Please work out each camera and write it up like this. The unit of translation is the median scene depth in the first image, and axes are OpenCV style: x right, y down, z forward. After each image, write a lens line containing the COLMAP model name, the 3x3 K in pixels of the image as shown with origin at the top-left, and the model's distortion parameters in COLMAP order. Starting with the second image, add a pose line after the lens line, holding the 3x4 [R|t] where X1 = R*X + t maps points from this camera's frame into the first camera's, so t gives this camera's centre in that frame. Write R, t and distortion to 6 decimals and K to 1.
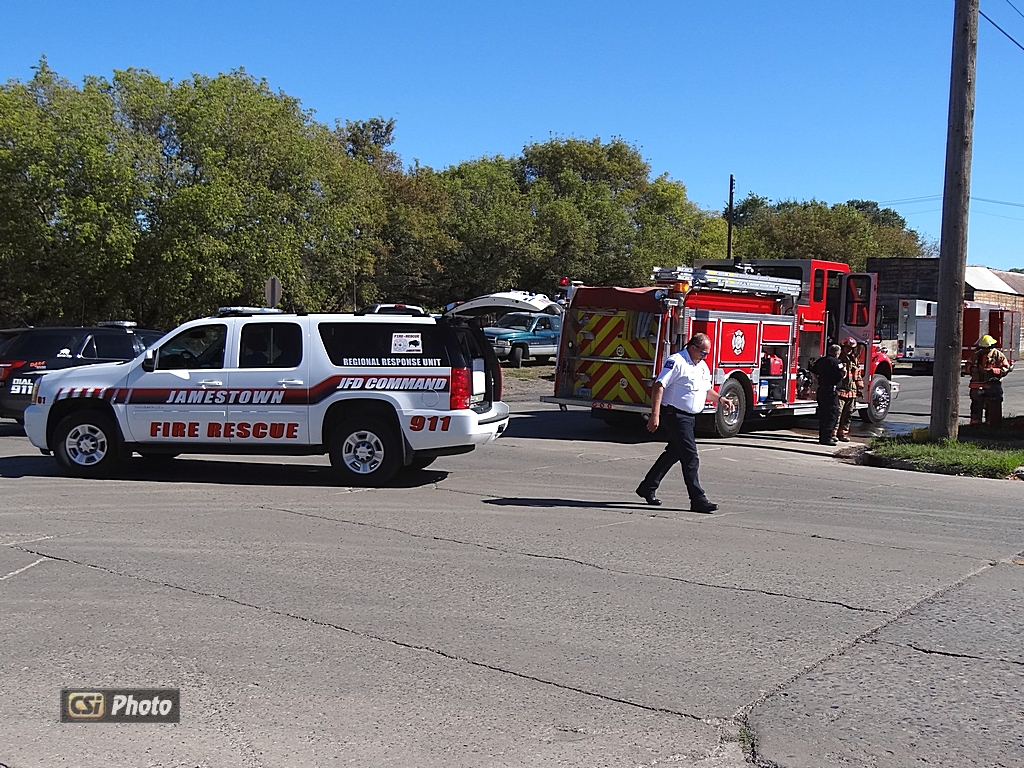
lens RADIAL K [[1184.9, 0, 512.0], [0, 1184.9, 384.0], [0, 0, 1]] dist [-0.051586, -0.002058]
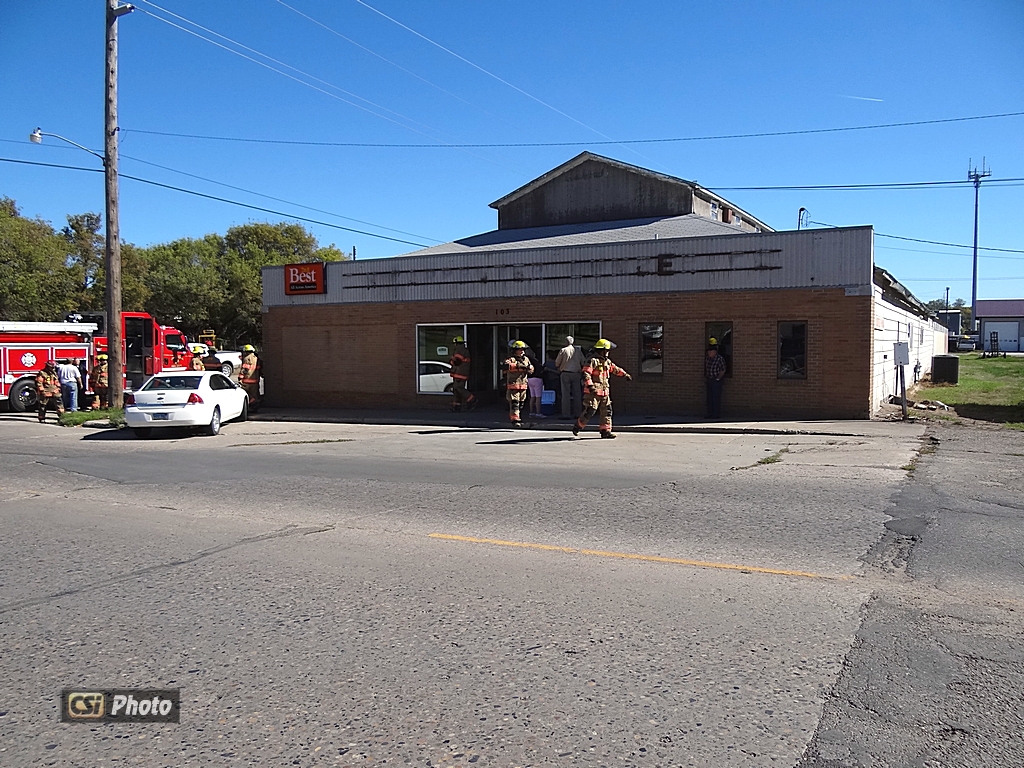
lens RADIAL K [[794.2, 0, 530.4], [0, 794.2, 401.5], [0, 0, 1]] dist [-0.048139, 0.024019]
pose [[0.982465, -0.040198, 0.182063, 1.158910], [0.034389, 0.998797, 0.034949, 0.021354], [-0.183248, -0.028075, 0.982666, -0.526624]]
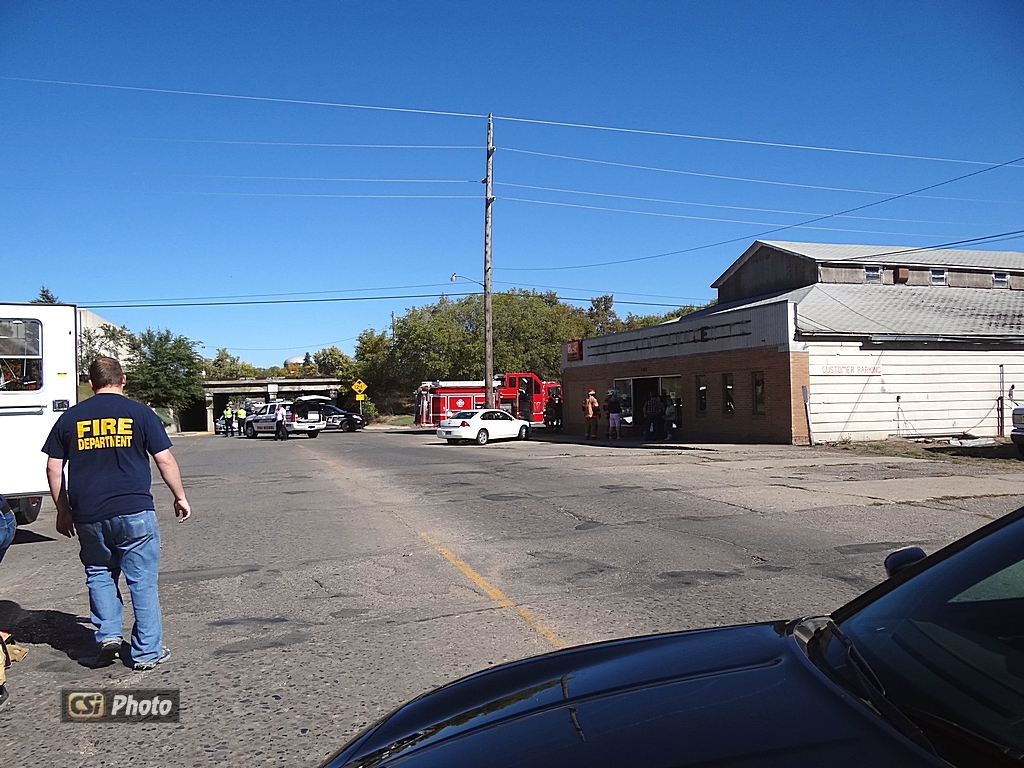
lens RADIAL K [[794.2, 0, 530.4], [0, 794.2, 401.5], [0, 0, 1]] dist [-0.048139, 0.024019]
pose [[0.840445, -0.033914, -0.540835, 2.371366], [0.013326, 0.999031, -0.041938, 0.081438], [0.541734, 0.028040, 0.840082, -1.077926]]
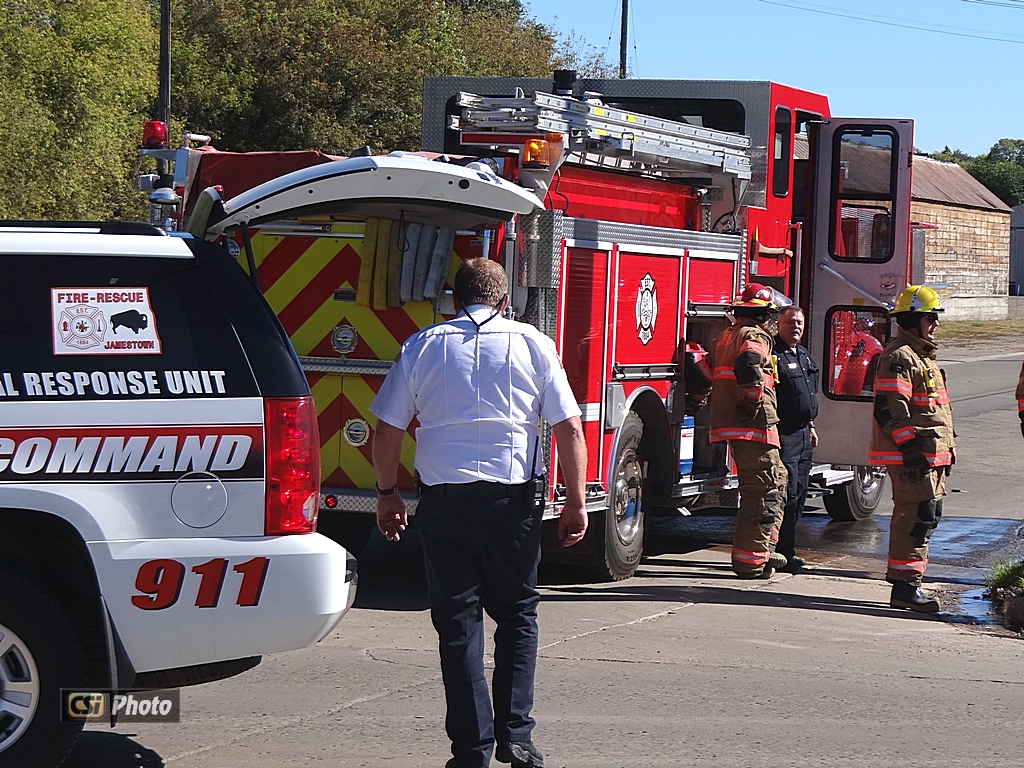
lens RADIAL K [[3098.8, 0, 512.0], [0, 3098.8, 384.0], [0, 0, 1]] dist [0.030524, -1.080062]
pose [[0.940053, -0.019066, 0.340495, -0.259995], [0.023369, 0.999690, -0.008540, -0.009146], [-0.340226, 0.015984, 0.940208, 0.219925]]
